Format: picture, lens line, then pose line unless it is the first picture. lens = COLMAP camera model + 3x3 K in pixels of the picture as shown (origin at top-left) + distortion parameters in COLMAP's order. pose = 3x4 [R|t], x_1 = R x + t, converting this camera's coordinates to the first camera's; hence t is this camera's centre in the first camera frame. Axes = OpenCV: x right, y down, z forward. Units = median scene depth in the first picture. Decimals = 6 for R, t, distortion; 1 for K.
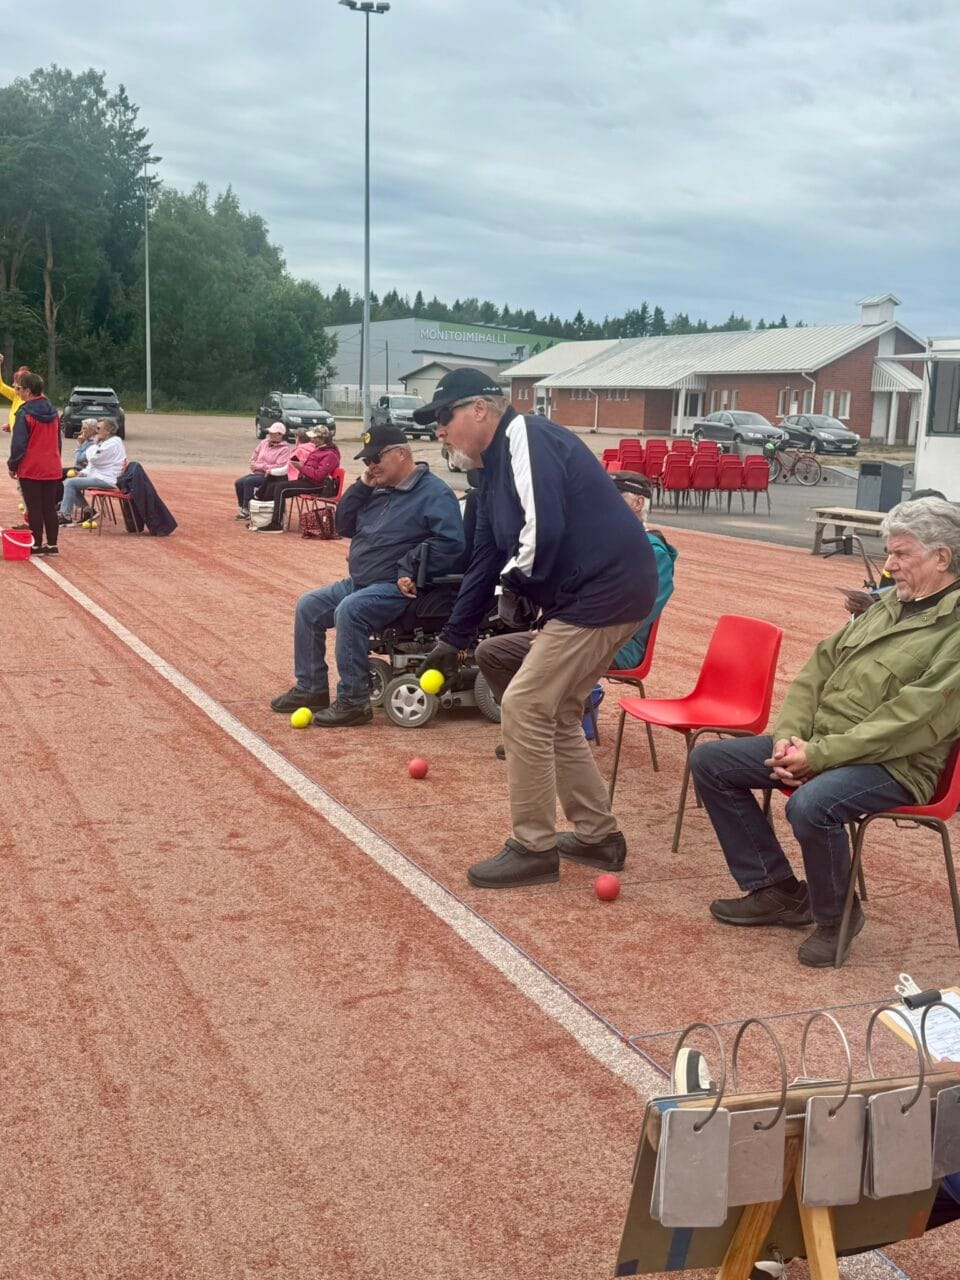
lens RADIAL K [[1453.0, 0, 481.1], [0, 1453.0, 640.4], [0, 0, 1]] dist [0.012730, 0.004473]
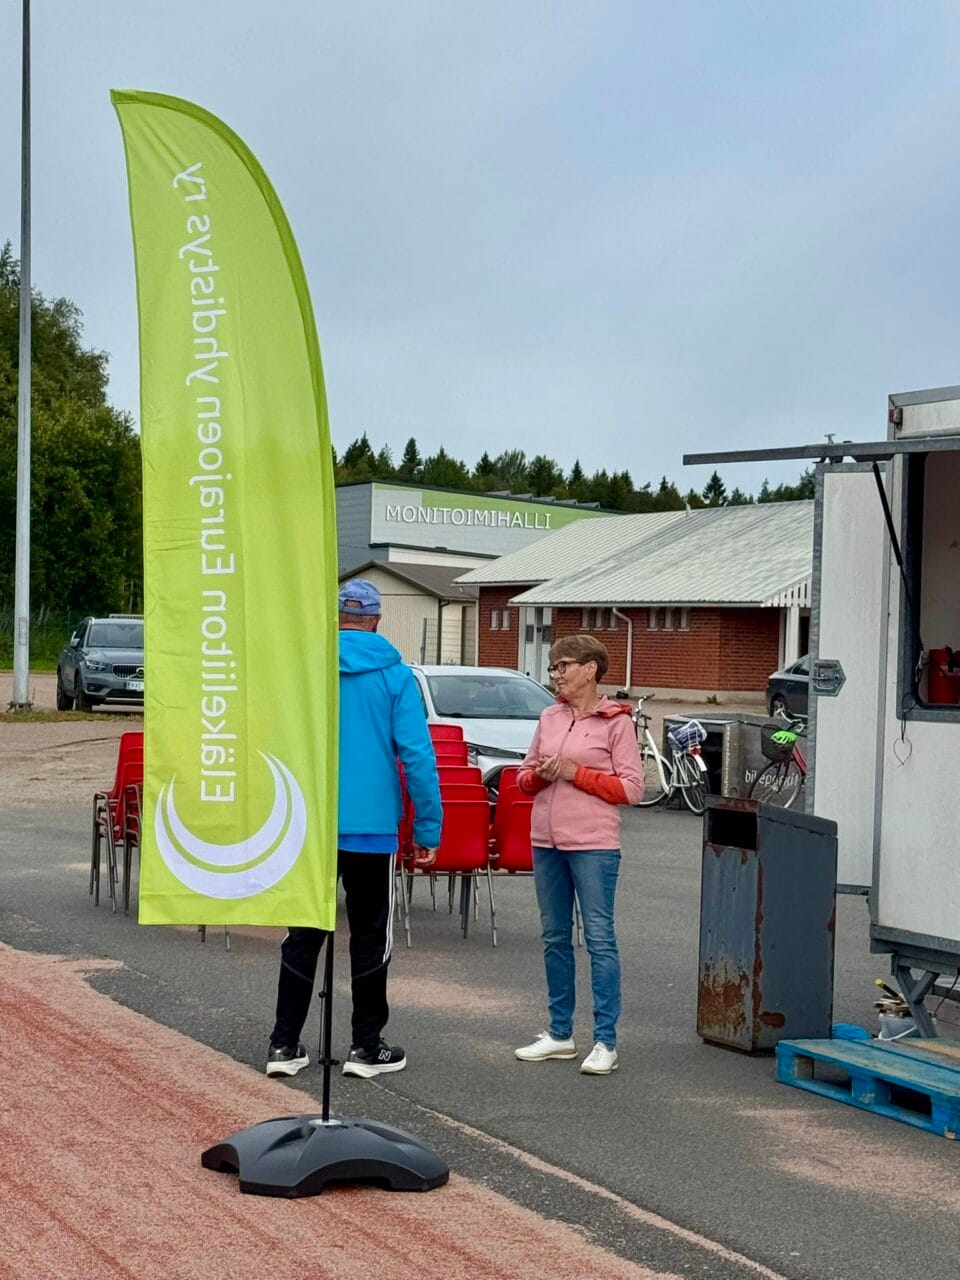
lens RADIAL K [[2677.8, 0, 479.5], [0, 2677.8, 640.4], [0, 0, 1]] dist [-0.061755, -0.107940]
pose [[0.999619, -0.006554, -0.026822, 0.046089], [0.002145, 0.986919, -0.161200, -0.013321], [0.027528, 0.161081, 0.986557, 0.088813]]
